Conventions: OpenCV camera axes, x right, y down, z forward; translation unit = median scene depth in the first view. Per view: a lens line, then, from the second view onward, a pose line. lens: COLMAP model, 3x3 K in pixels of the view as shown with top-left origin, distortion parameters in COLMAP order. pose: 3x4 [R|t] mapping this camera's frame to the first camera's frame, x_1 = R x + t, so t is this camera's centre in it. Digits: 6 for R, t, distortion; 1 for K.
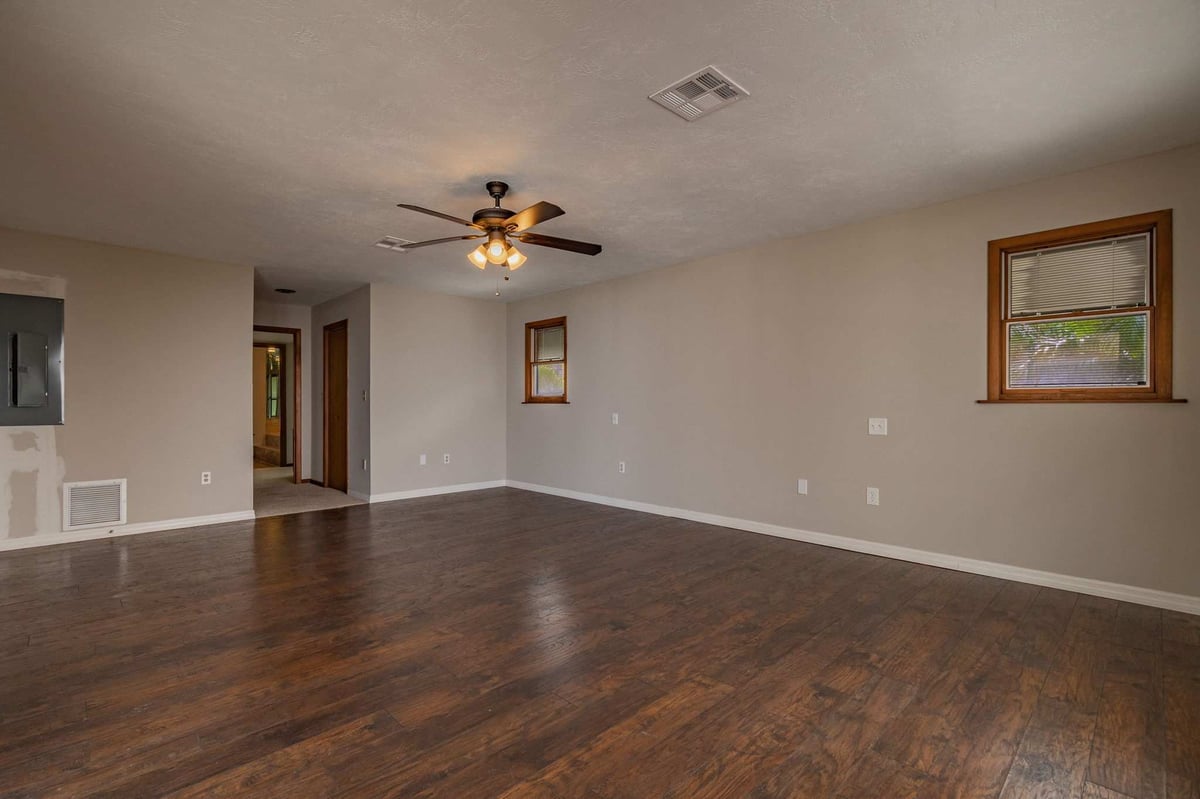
lens RADIAL K [[527.3, 0, 587.9], [0, 527.3, 399.7], [0, 0, 1]] dist [0.002700, -0.000208]
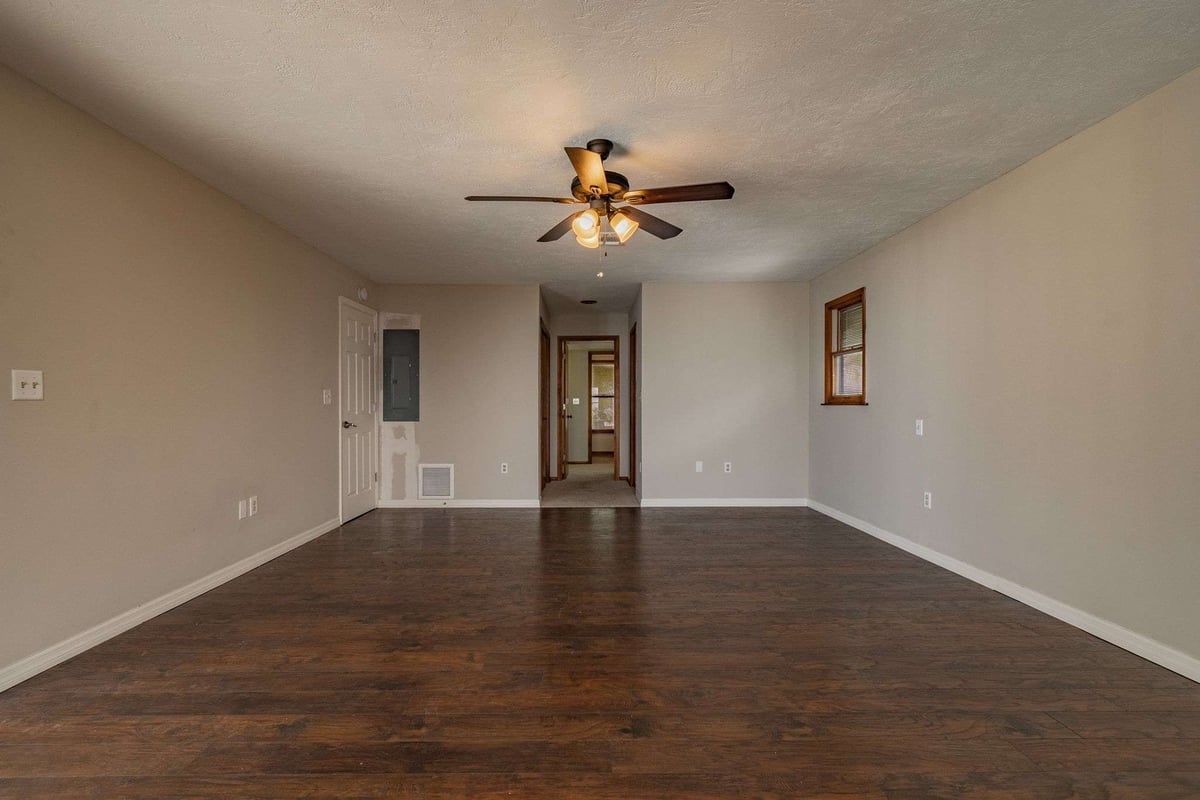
lens RADIAL K [[549.9, 0, 600.0], [0, 549.9, 400.0], [0, 0, 1]] dist [0.002605, 0.000429]
pose [[0.732207, -0.007936, -0.681036, 0.309439], [0.006546, 0.999968, -0.004615, 0.002163], [0.681050, -0.001078, 0.732236, 0.265077]]
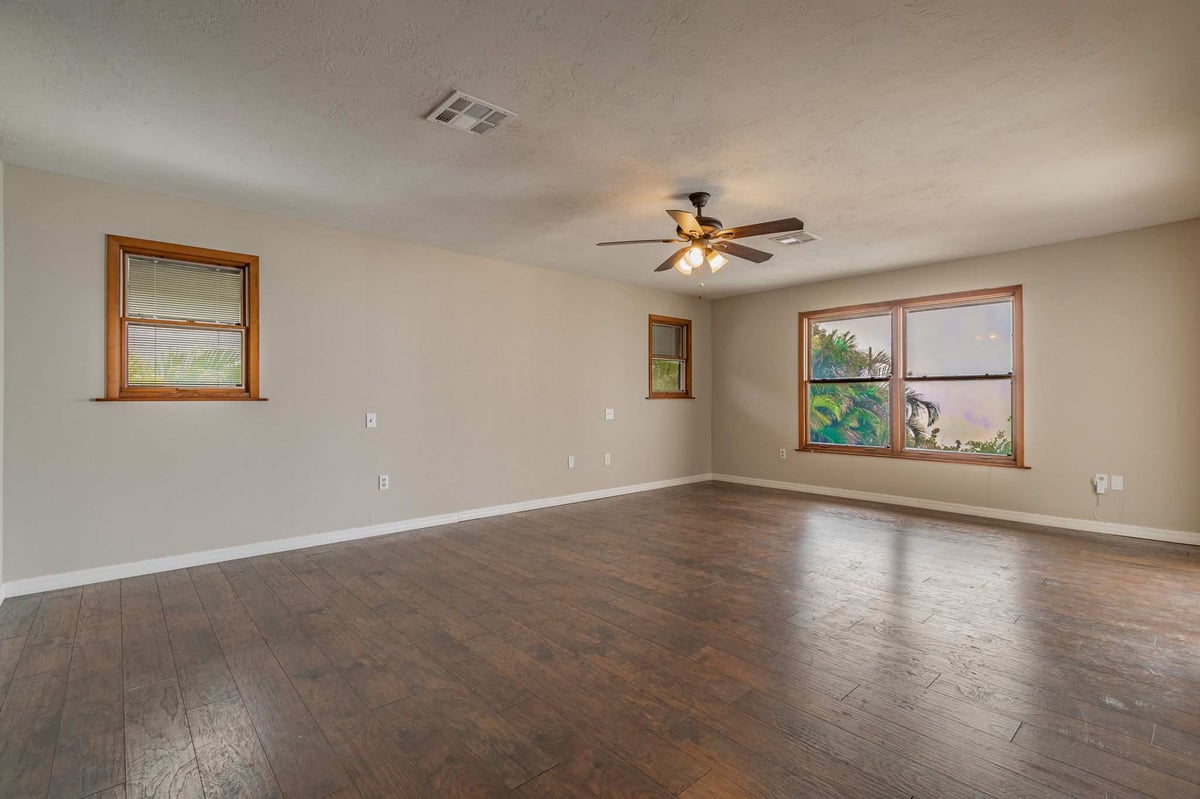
lens RADIAL K [[548.2, 0, 600.0], [0, 548.2, 399.5], [0, 0, 1]] dist [-0.017961, -0.000435]
pose [[0.054092, 0.000313, 0.998536, -0.933147], [-0.001661, 0.999999, -0.000223, 0.008562], [-0.998535, -0.001647, 0.054092, 0.835949]]
